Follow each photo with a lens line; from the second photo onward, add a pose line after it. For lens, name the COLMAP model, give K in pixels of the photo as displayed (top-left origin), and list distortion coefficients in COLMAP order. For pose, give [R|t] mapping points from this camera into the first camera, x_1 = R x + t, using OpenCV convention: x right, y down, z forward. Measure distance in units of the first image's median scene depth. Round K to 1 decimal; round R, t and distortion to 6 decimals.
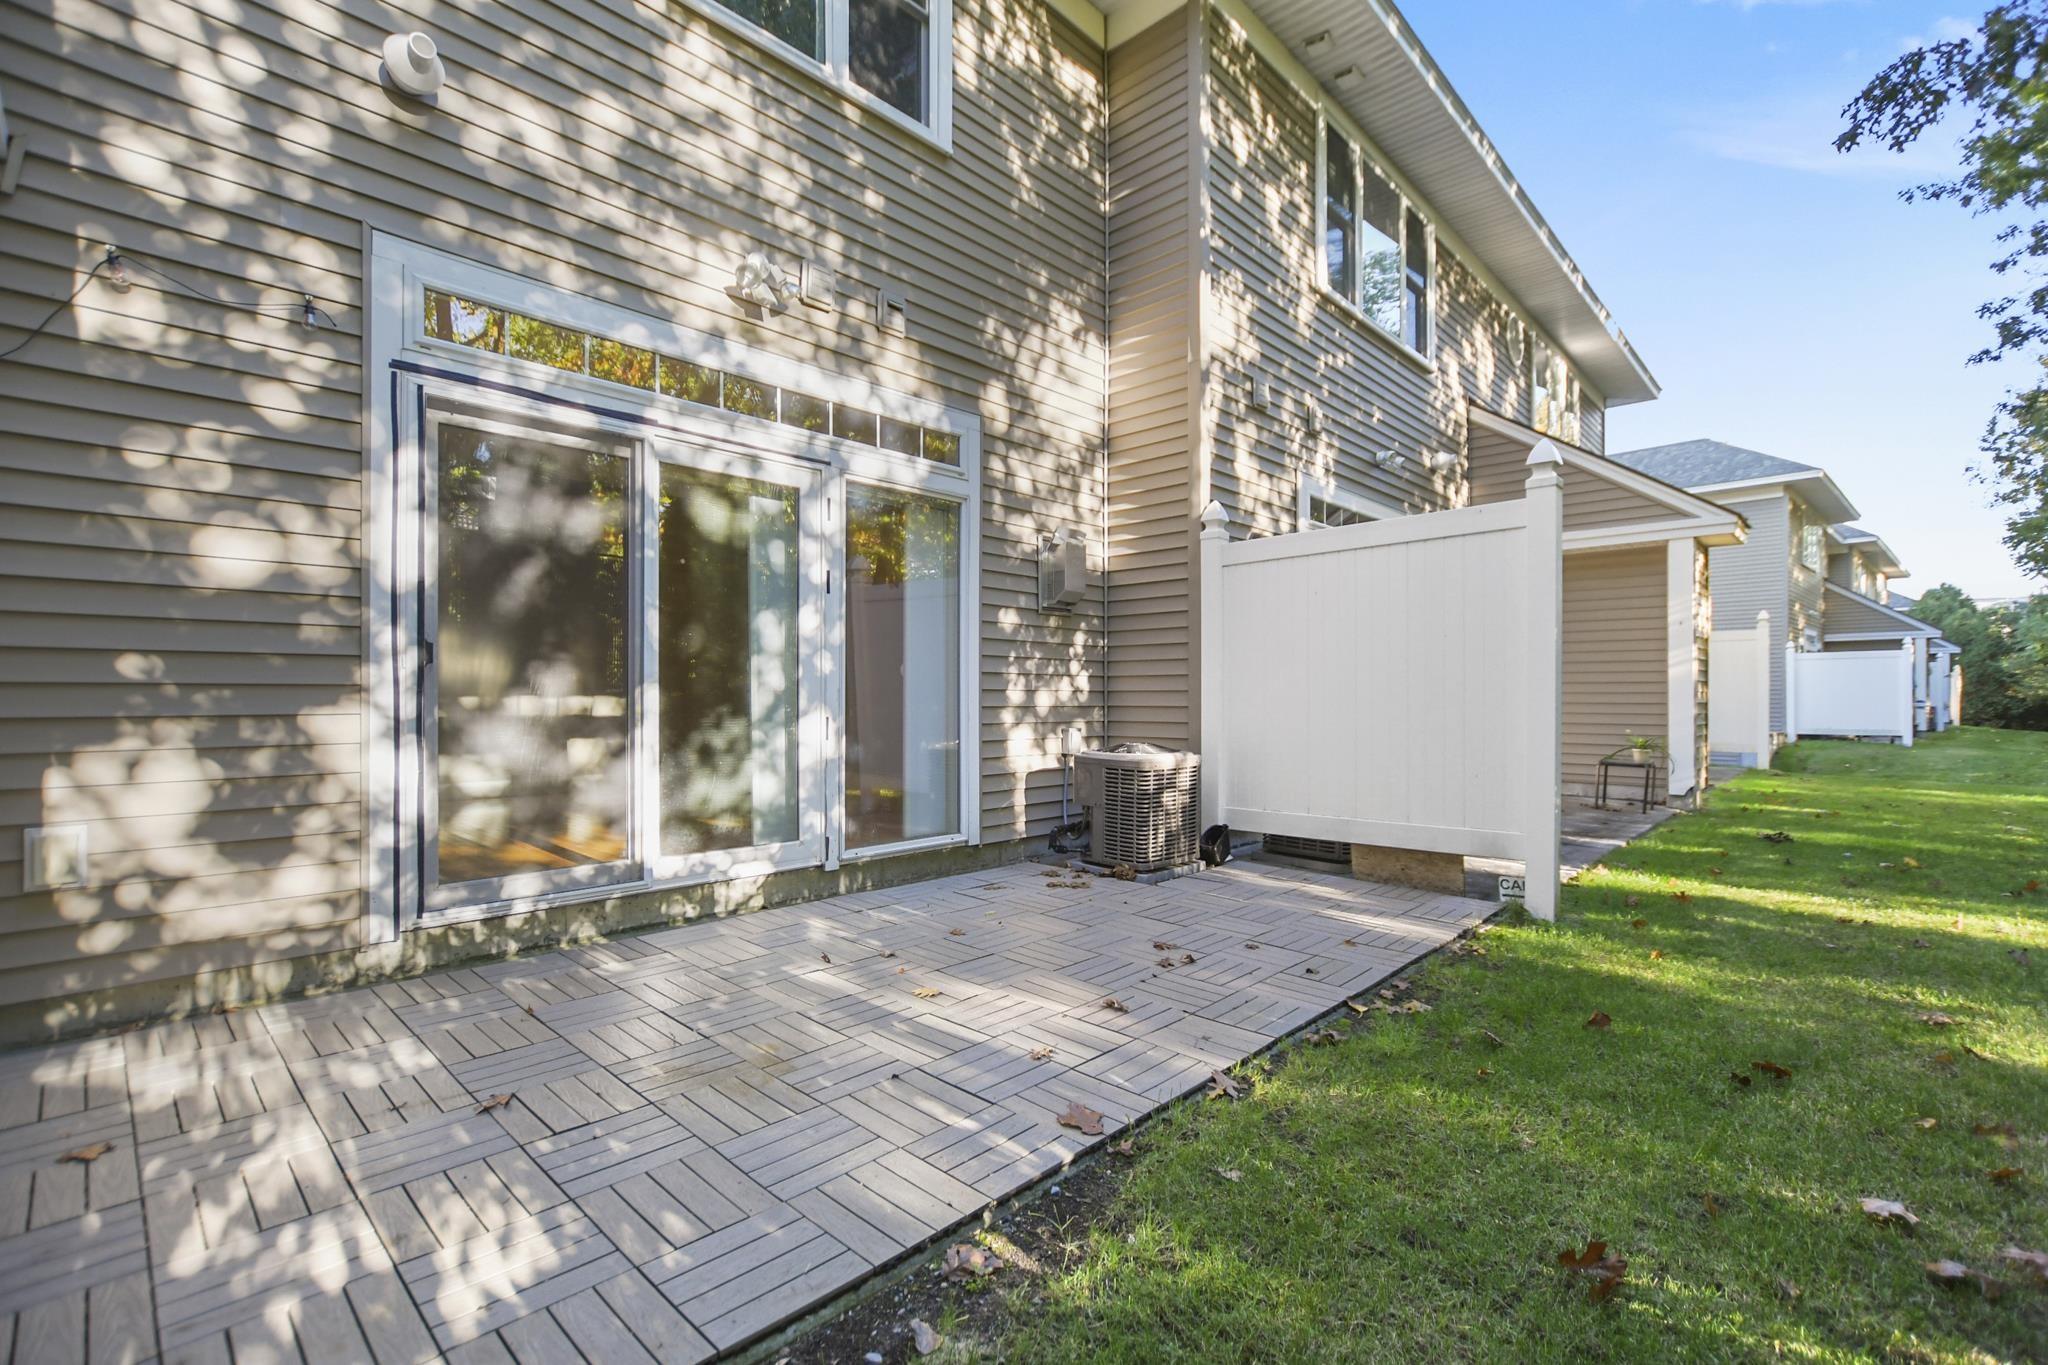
lens RADIAL K [[901.6, 0, 1021.8], [0, 901.6, 687.4], [0, 0, 1]] dist [-0.002682, 0.000070]
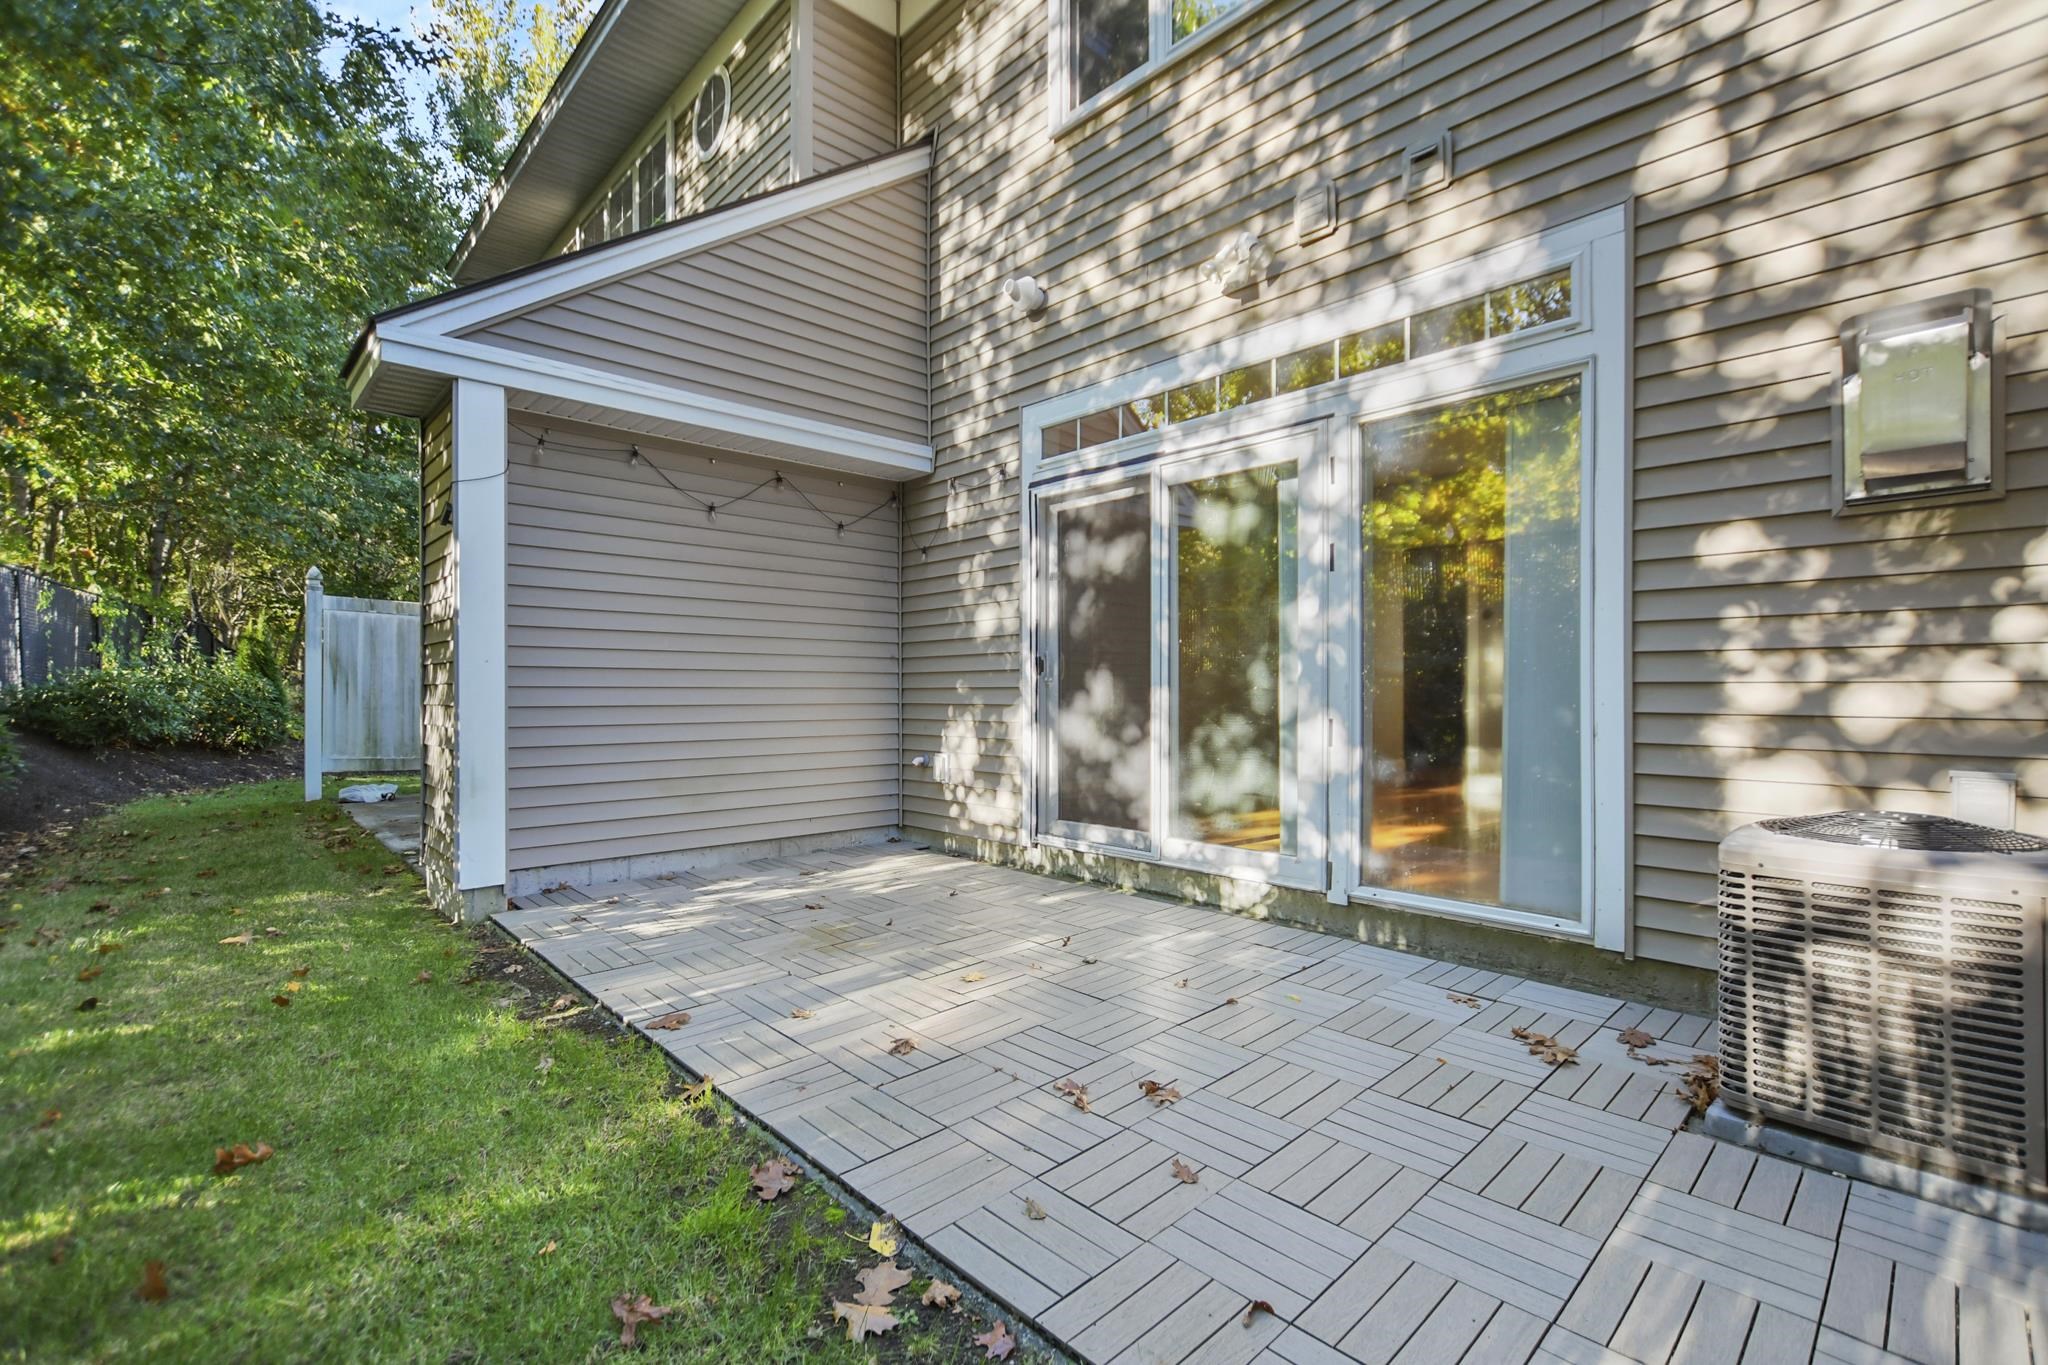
lens RADIAL K [[898.4, 0, 1015.2], [0, 898.4, 695.6], [0, 0, 1]] dist [-0.006373, -0.000275]
pose [[-0.064987, 0.001331, -0.997885, 0.719256], [0.009553, 0.999954, 0.000712, 0.007107], [0.997840, -0.009487, -0.064997, 0.862219]]
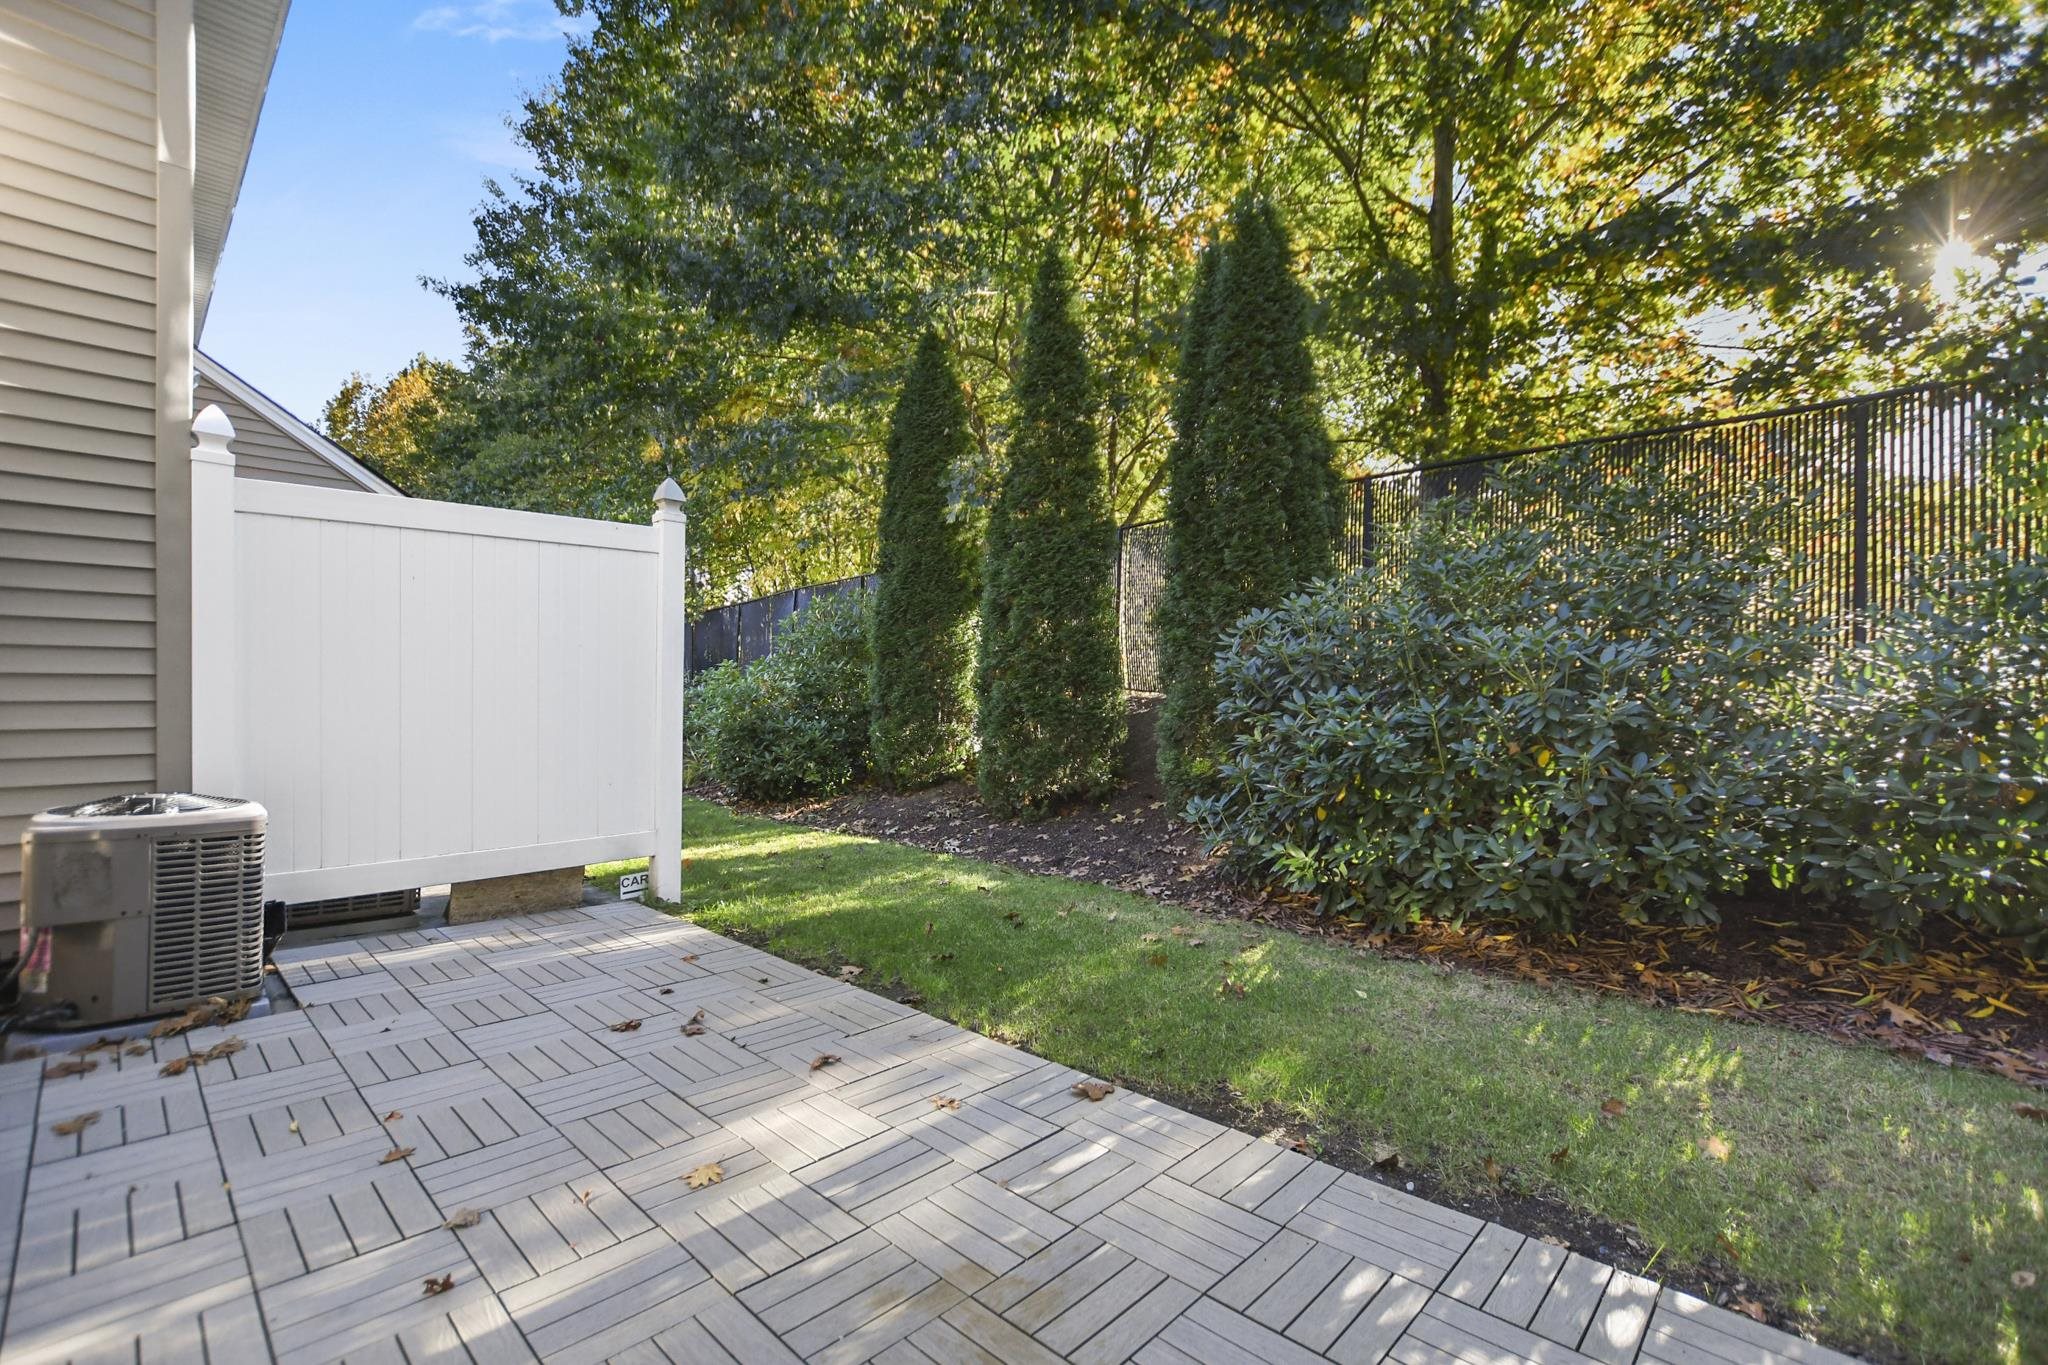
lens RADIAL K [[898.4, 0, 1015.2], [0, 898.4, 695.6], [0, 0, 1]] dist [-0.006373, -0.000275]
pose [[0.010526, -0.004526, 0.999934, -0.582822], [-0.011354, 0.999925, 0.004646, -0.014530], [-0.999880, -0.011402, 0.010474, 0.592748]]
